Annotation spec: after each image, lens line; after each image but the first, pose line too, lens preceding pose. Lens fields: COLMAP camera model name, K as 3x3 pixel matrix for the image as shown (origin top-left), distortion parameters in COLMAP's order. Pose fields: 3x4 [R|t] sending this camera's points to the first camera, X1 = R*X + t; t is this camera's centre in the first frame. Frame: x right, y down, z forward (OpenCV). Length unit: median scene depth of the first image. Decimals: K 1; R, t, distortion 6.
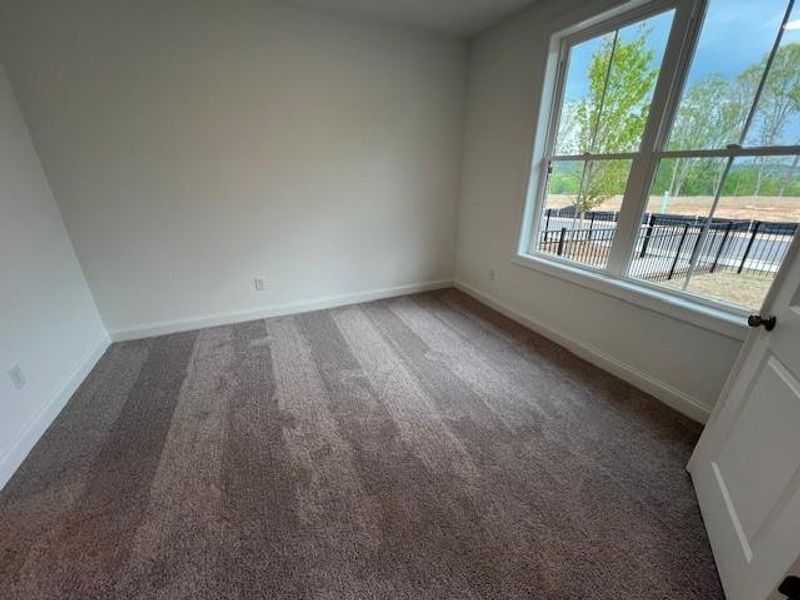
lens RADIAL K [[322.5, 0, 400.0], [0, 322.5, 300.0], [0, 0, 1]] dist [0.002428, -0.000068]
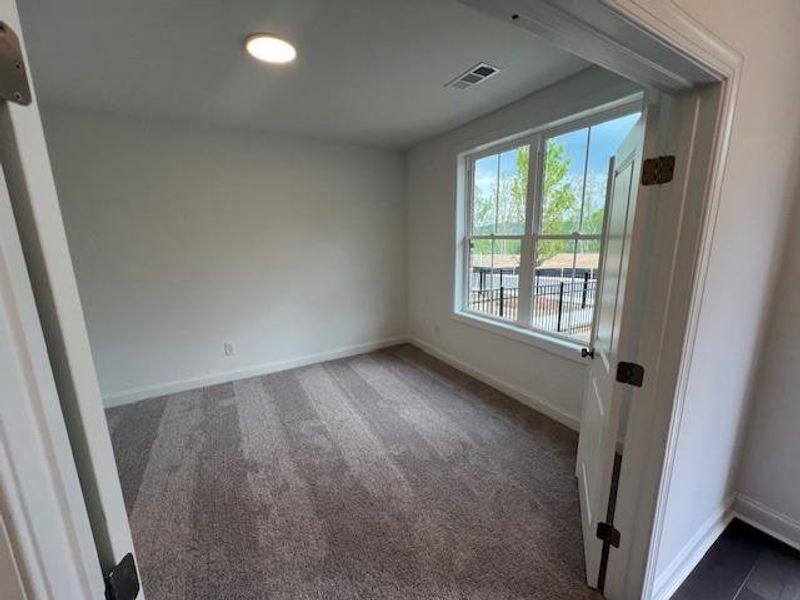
lens RADIAL K [[322.5, 0, 400.0], [0, 322.5, 300.0], [0, 0, 1]] dist [0.002428, -0.000068]
pose [[0.995379, -0.042628, 0.086043, 0.080194], [0.057771, 0.981597, -0.182015, 0.025252], [-0.076701, 0.186145, 0.979524, -0.211842]]
